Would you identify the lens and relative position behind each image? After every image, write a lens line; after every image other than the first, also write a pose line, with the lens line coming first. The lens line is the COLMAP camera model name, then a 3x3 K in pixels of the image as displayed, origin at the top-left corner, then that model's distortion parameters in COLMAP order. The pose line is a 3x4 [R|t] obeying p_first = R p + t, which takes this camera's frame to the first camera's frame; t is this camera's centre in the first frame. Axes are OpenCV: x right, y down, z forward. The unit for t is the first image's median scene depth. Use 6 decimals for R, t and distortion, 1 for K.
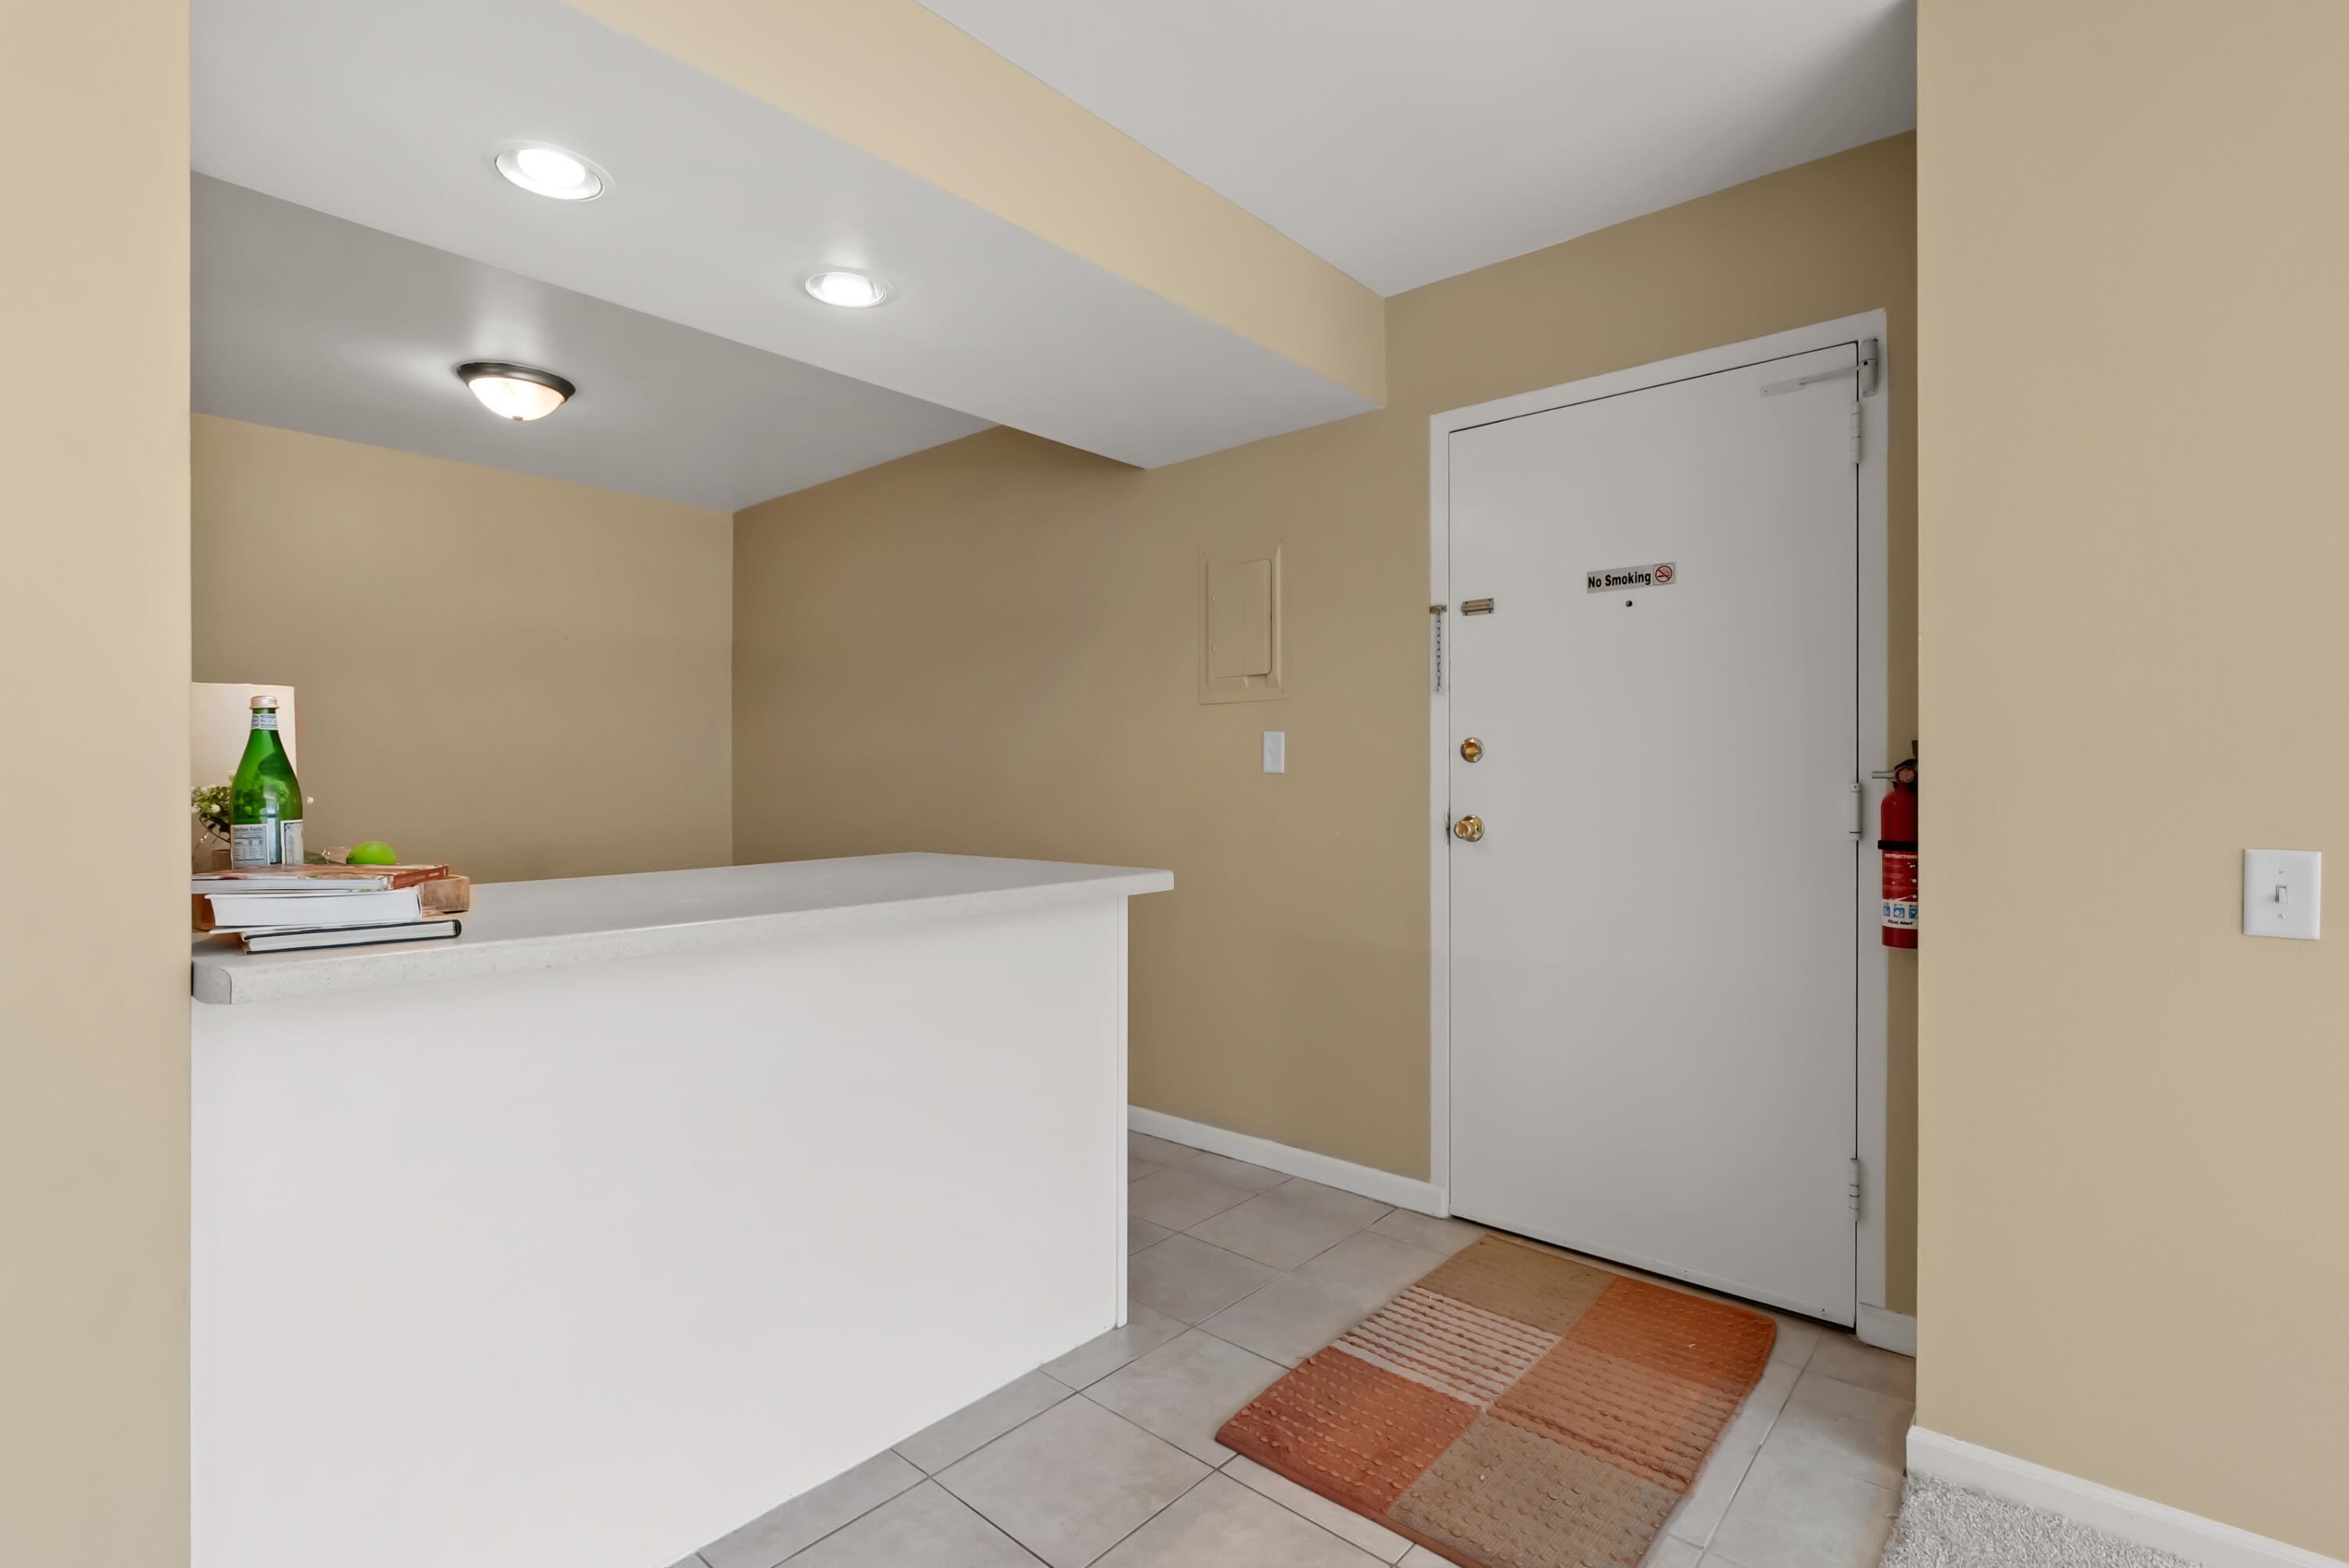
lens RADIAL K [[1102.6, 0, 1161.8], [0, 1102.6, 780.8], [0, 0, 1]] dist [-0.006756, -0.000820]
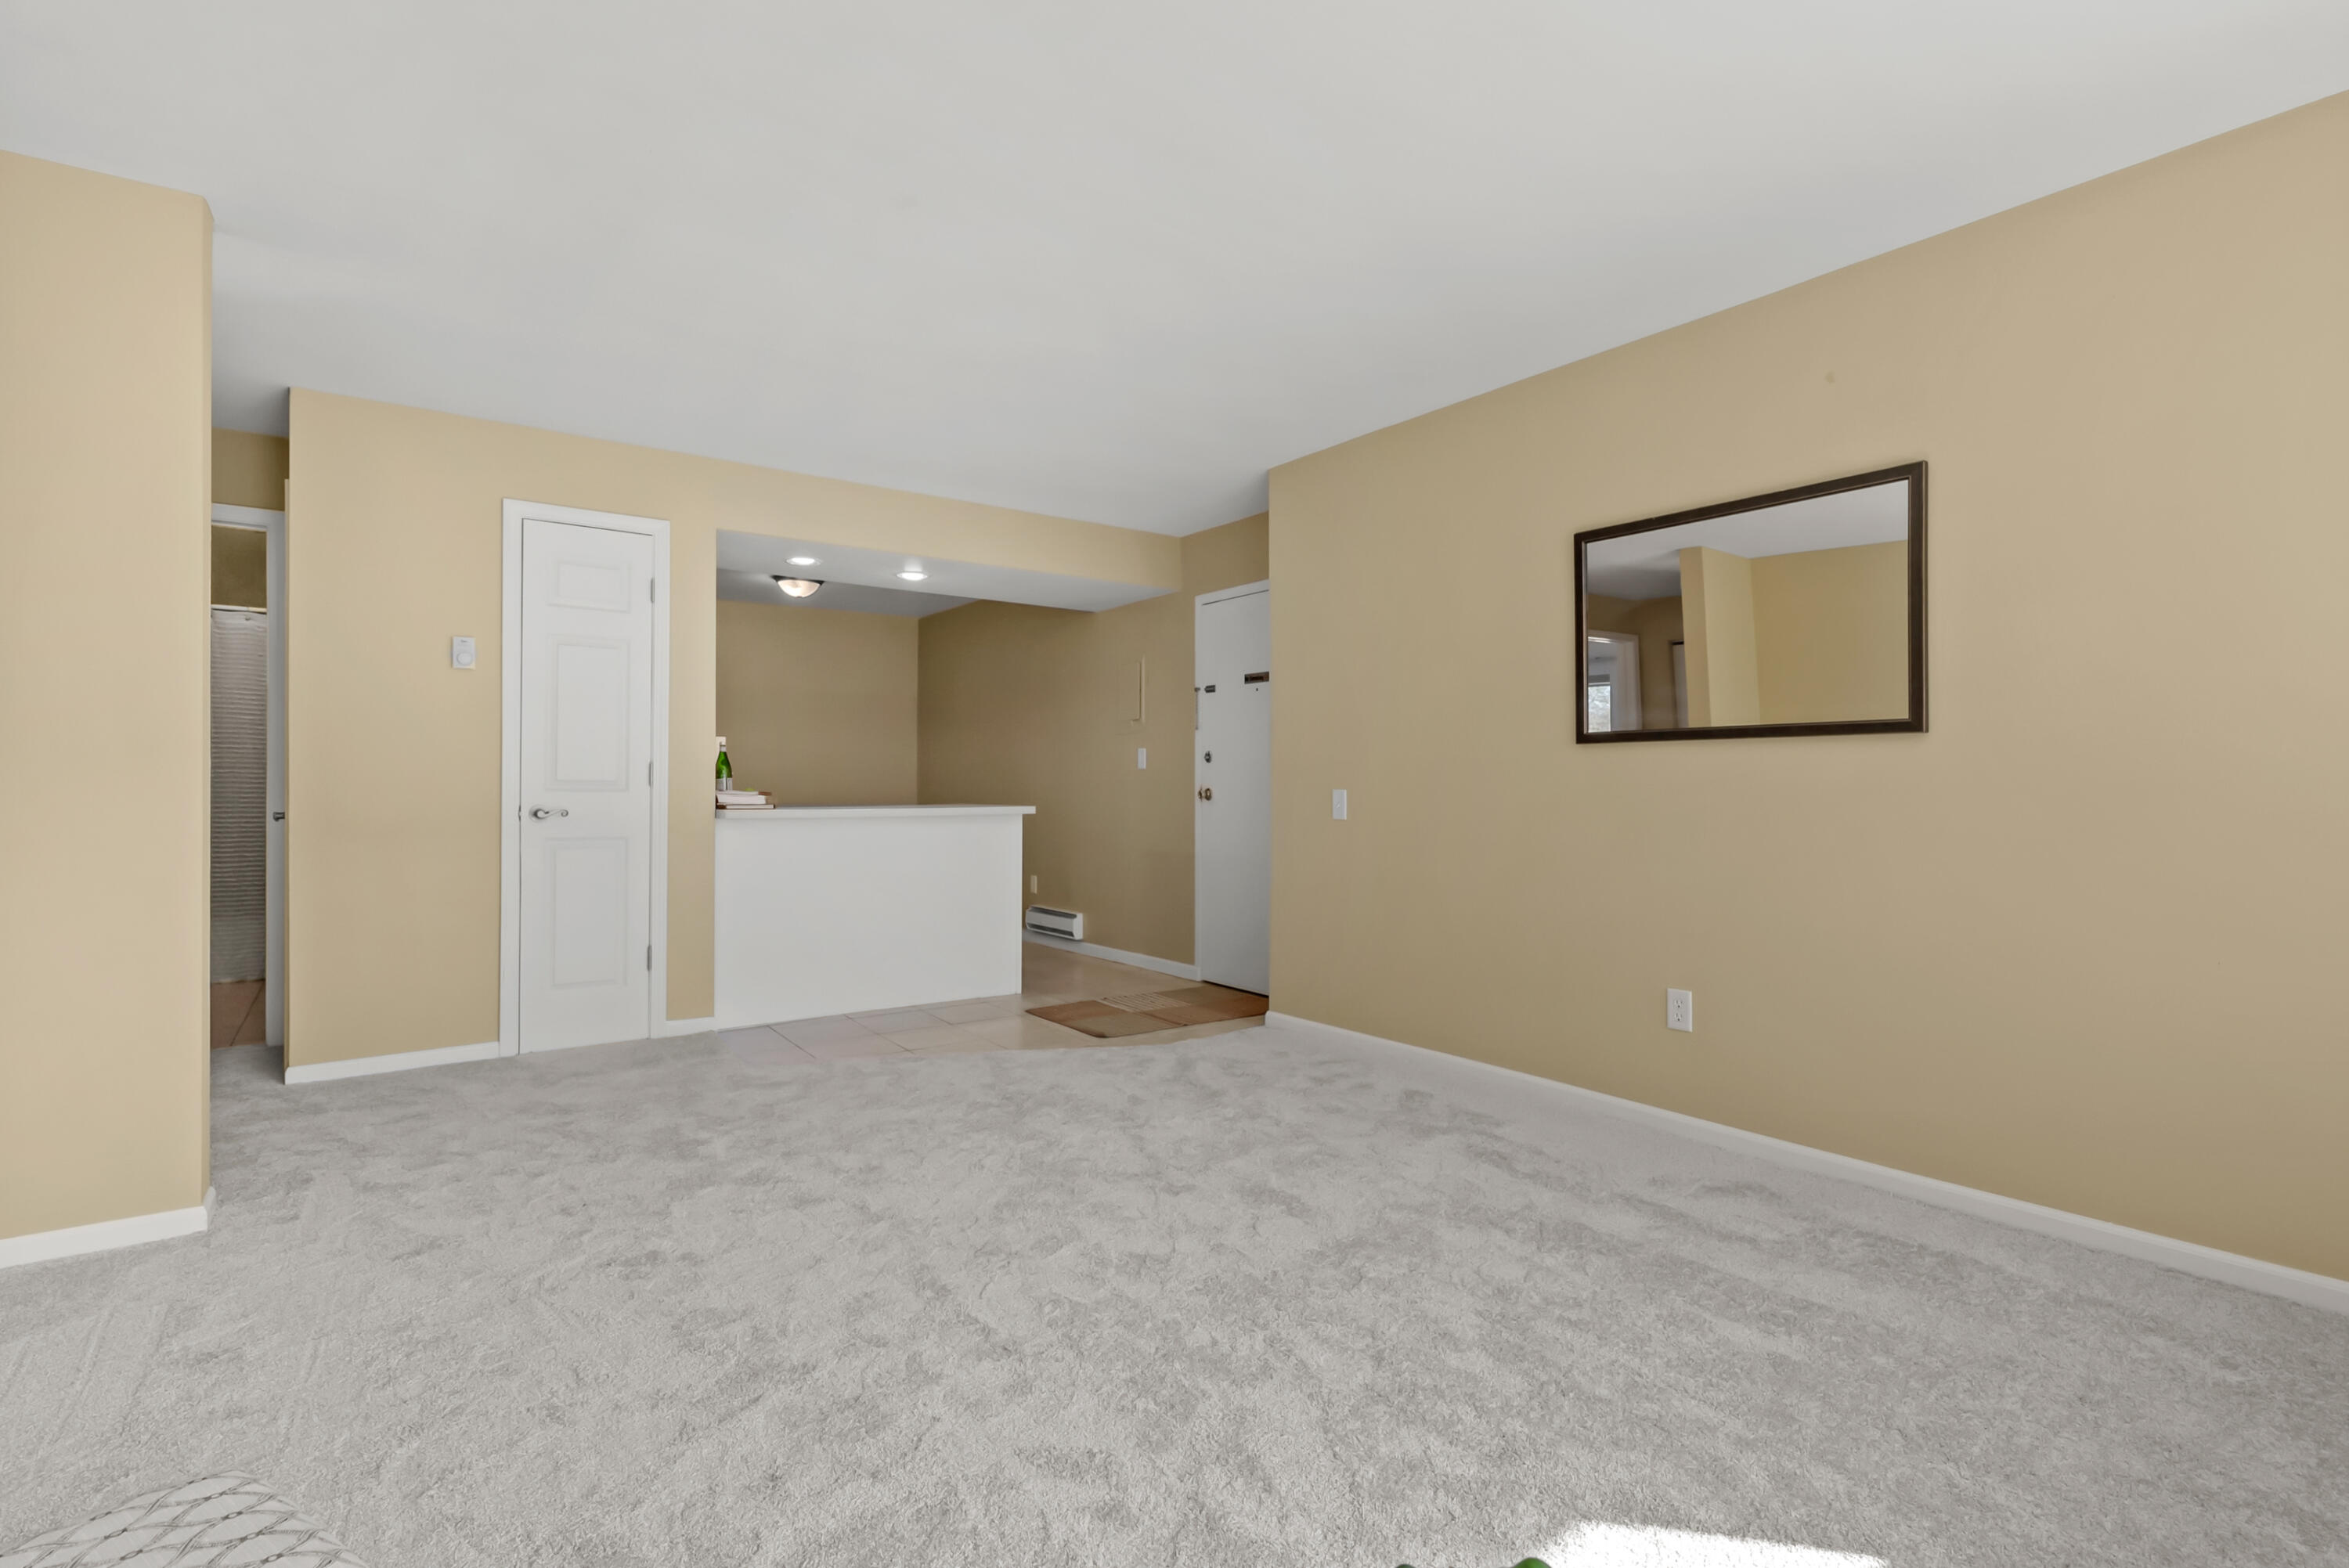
lens RADIAL K [[1102.6, 0, 1194.4], [0, 1102.6, 786.2], [0, 0, 1]] dist [-0.006756, -0.000820]
pose [[0.980094, 0.002676, -0.198514, 0.729258], [-0.003222, 0.999992, -0.002430, 0.036434], [0.198506, 0.003021, 0.980095, -1.157134]]
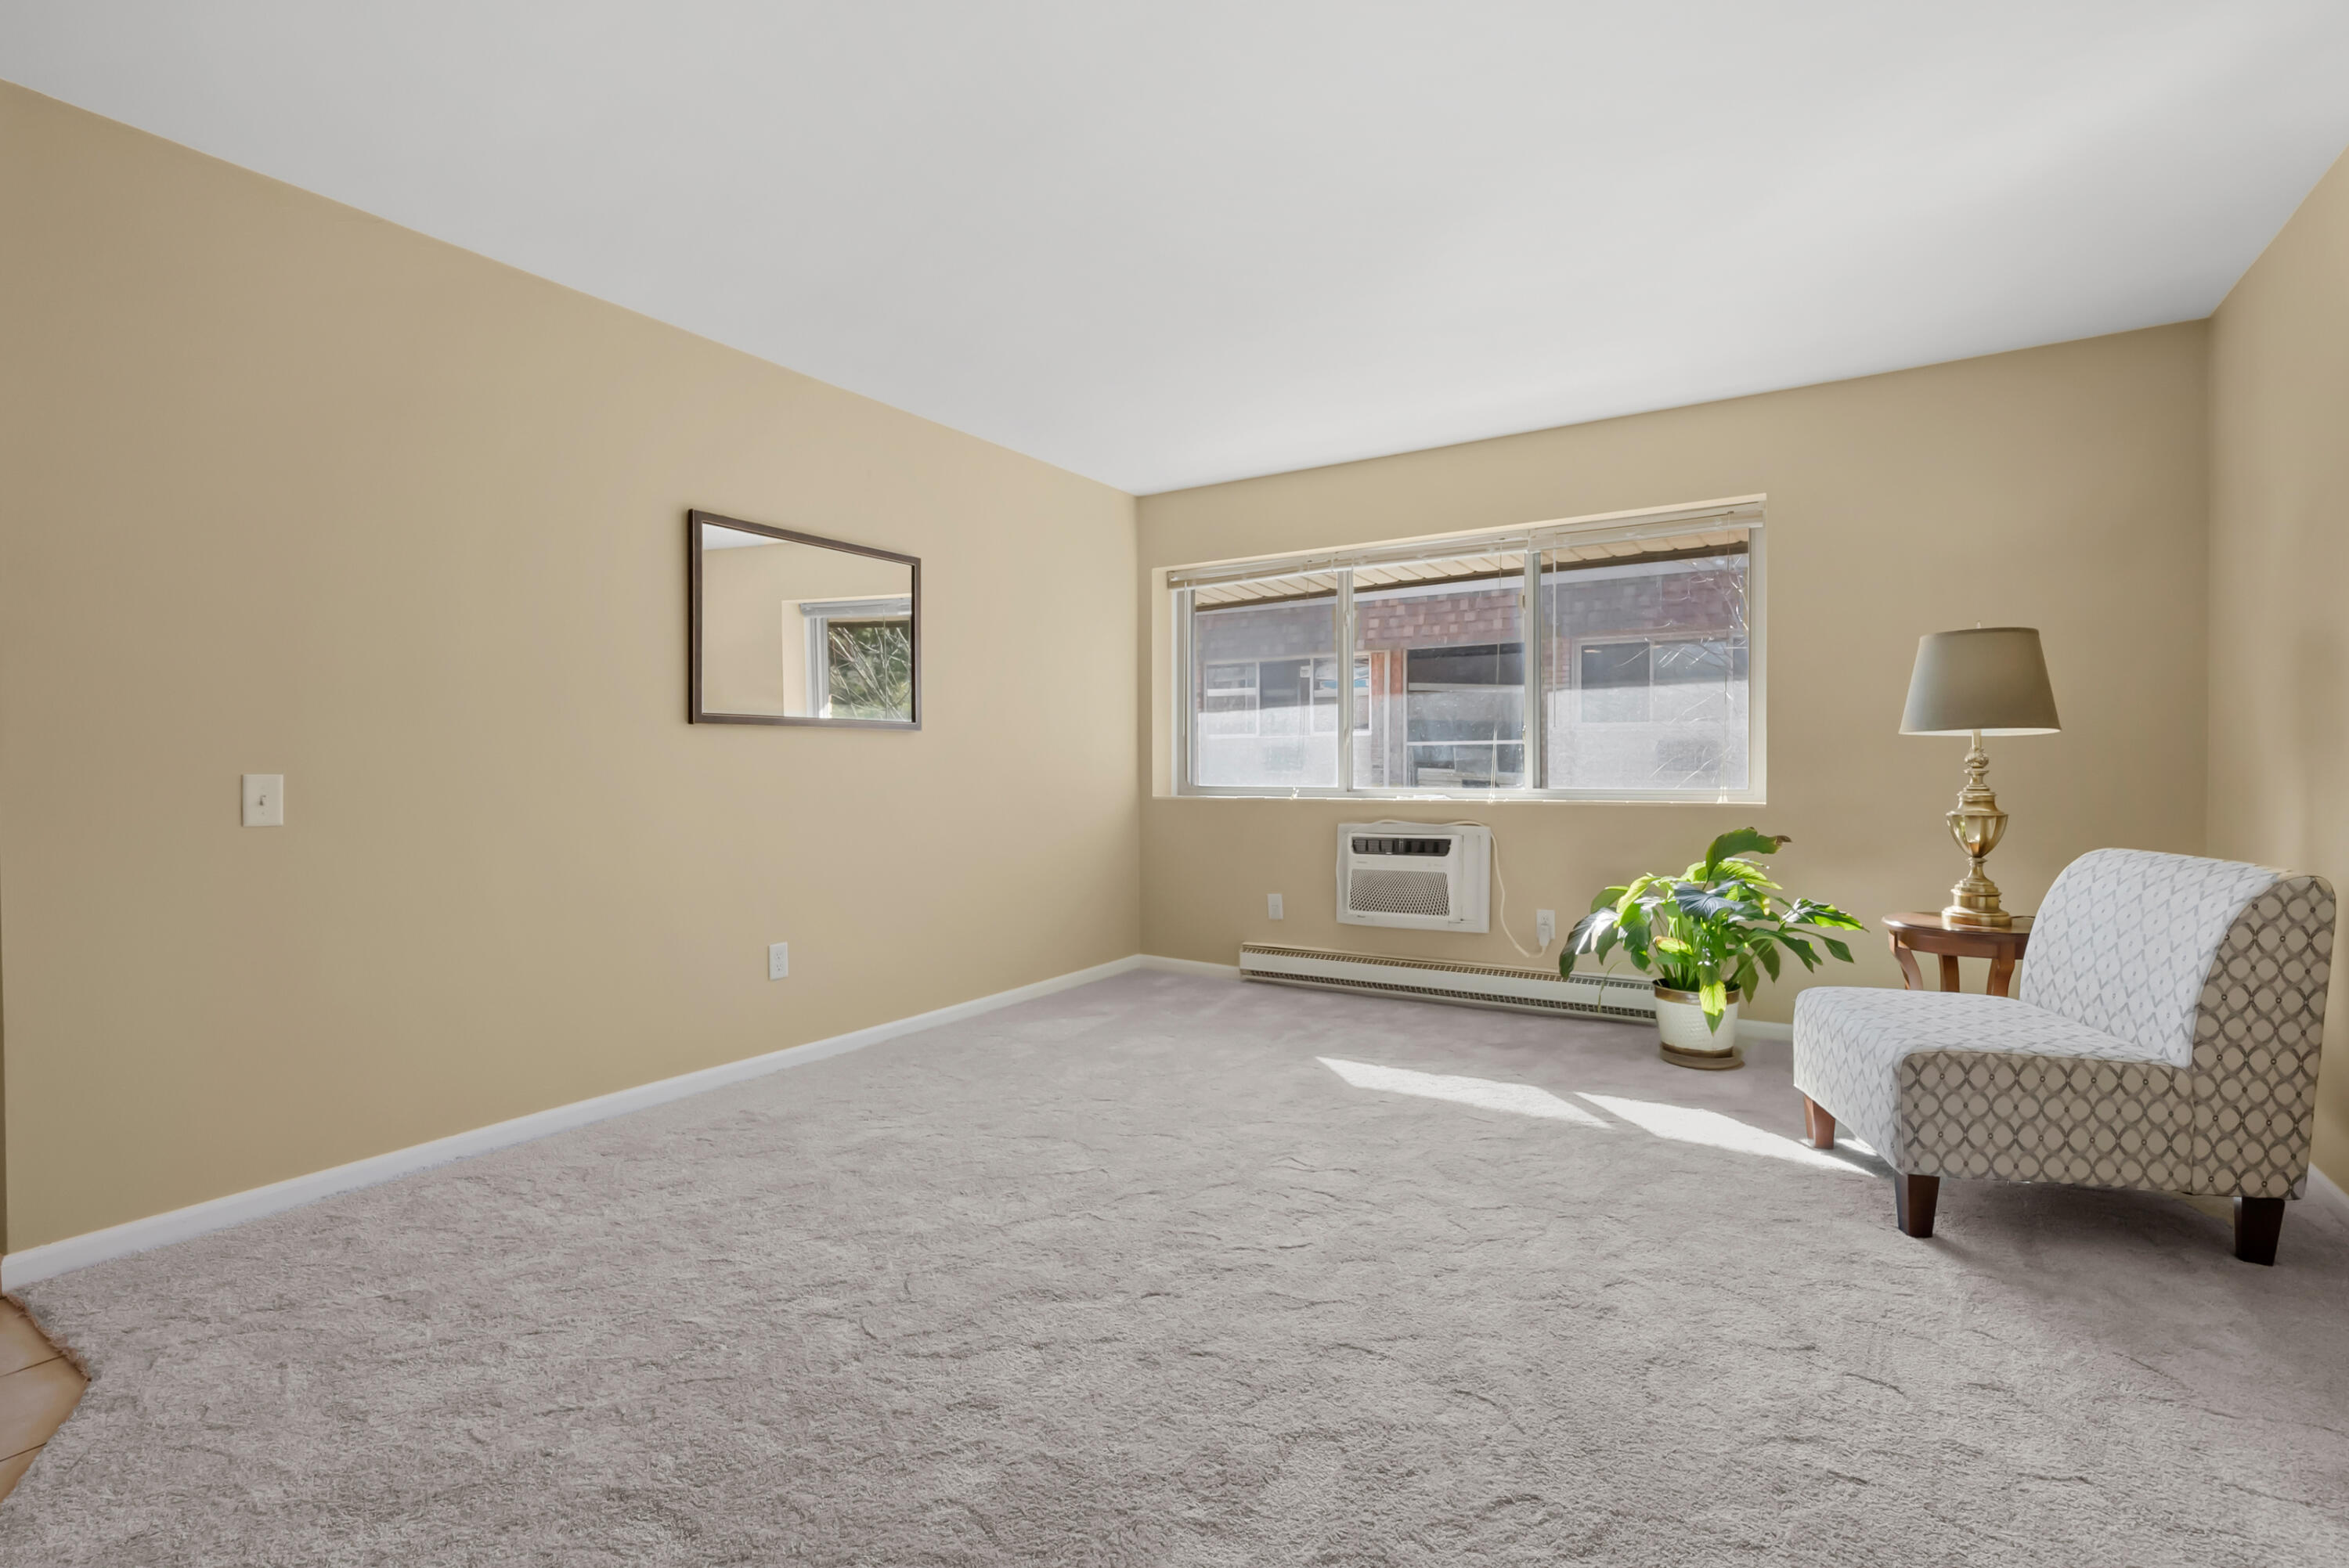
lens RADIAL K [[1102.6, 0, 1116.8], [0, 1102.6, 771.9], [0, 0, 1]] dist [-0.006756, -0.000820]
pose [[-0.125703, -0.008581, 0.992031, -0.488595], [0.000609, 0.999962, 0.008727, 0.027056], [-0.992068, 0.001701, -0.125693, -0.056980]]
